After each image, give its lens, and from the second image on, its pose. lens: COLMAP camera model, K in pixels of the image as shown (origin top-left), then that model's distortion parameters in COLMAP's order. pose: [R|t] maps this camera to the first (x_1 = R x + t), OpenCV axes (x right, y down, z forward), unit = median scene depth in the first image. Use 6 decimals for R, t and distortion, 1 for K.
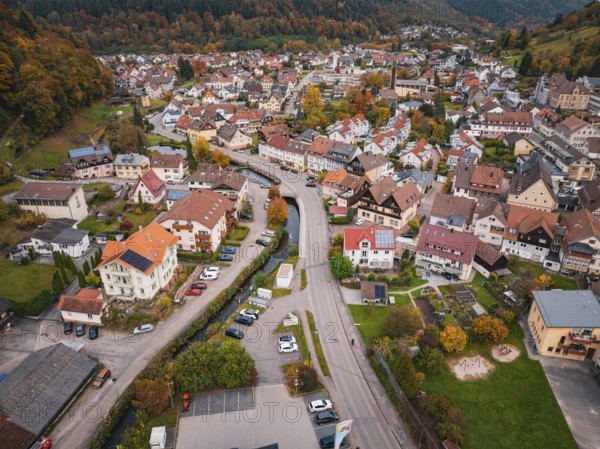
lens RADIAL K [[418.8, 0, 301.7], [0, 418.8, 228.2], [0, 0, 1]] dist [-0.062649, 0.031748]
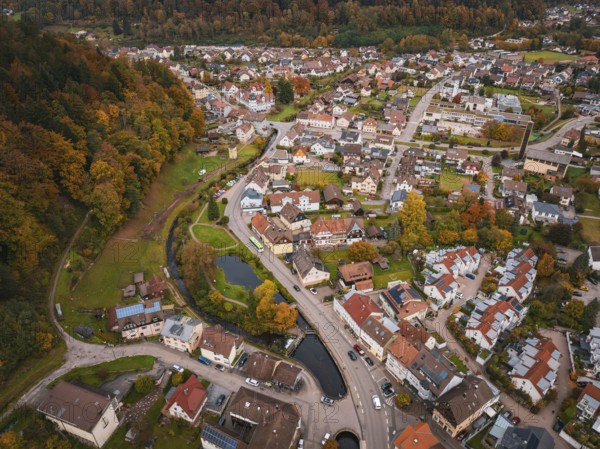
lens RADIAL K [[418.8, 0, 301.7], [0, 418.8, 228.2], [0, 0, 1]] dist [-0.062649, 0.031748]
pose [[0.966110, 0.140661, -0.216440, -0.001531], [-0.119005, 0.986772, 0.110090, -0.122003], [0.229062, -0.080601, 0.970069, 0.055934]]
